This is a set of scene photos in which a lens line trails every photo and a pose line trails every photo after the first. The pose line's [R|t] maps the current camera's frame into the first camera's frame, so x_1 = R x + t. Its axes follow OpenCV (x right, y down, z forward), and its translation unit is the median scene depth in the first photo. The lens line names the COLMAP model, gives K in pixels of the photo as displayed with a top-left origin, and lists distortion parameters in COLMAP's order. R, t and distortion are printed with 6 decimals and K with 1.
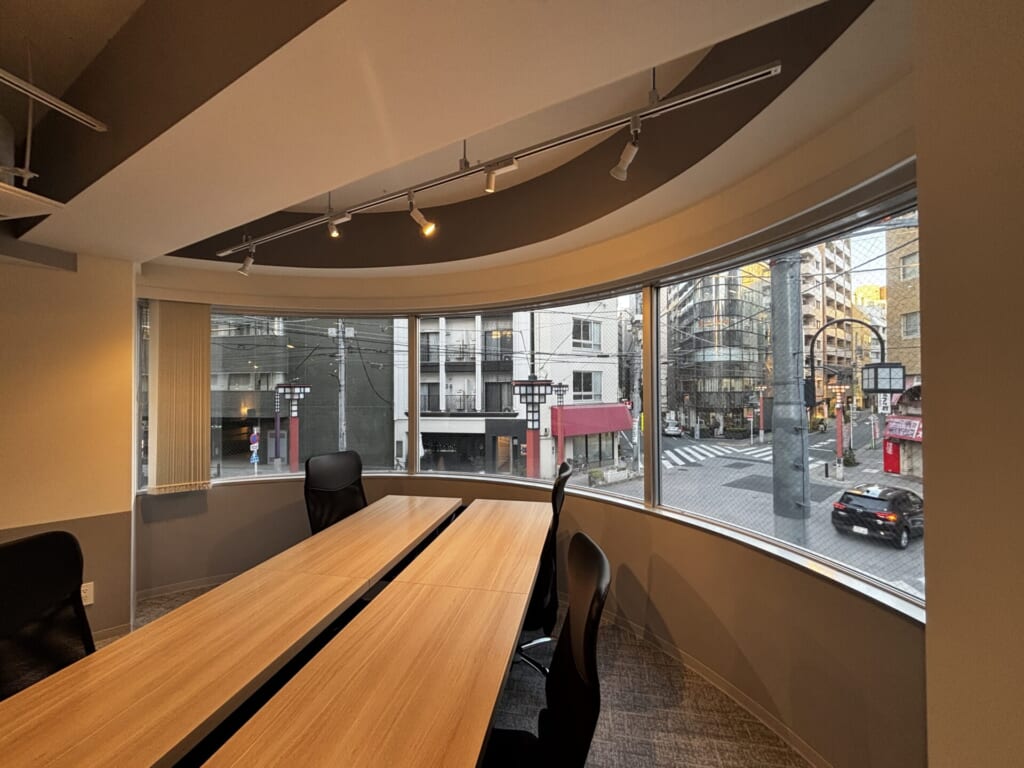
lens RADIAL K [[411.3, 0, 510.8], [0, 411.3, 385.0], [0, 0, 1]] dist [0.016879, -0.000038]
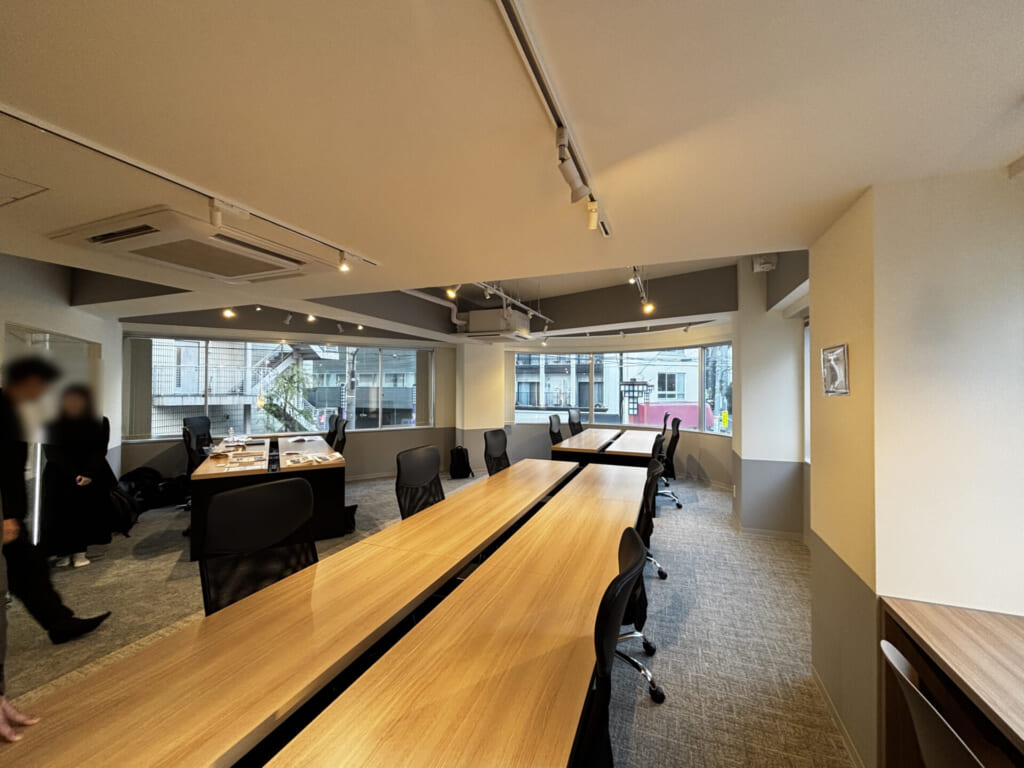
lens RADIAL K [[411.3, 0, 486.0], [0, 411.3, 350.6], [0, 0, 1]] dist [0.016879, -0.000038]
pose [[0.972599, -0.009578, -0.232292, -0.049230], [-0.008987, 0.996855, -0.078733, -0.000638], [0.232316, 0.078664, 0.969454, -0.250910]]
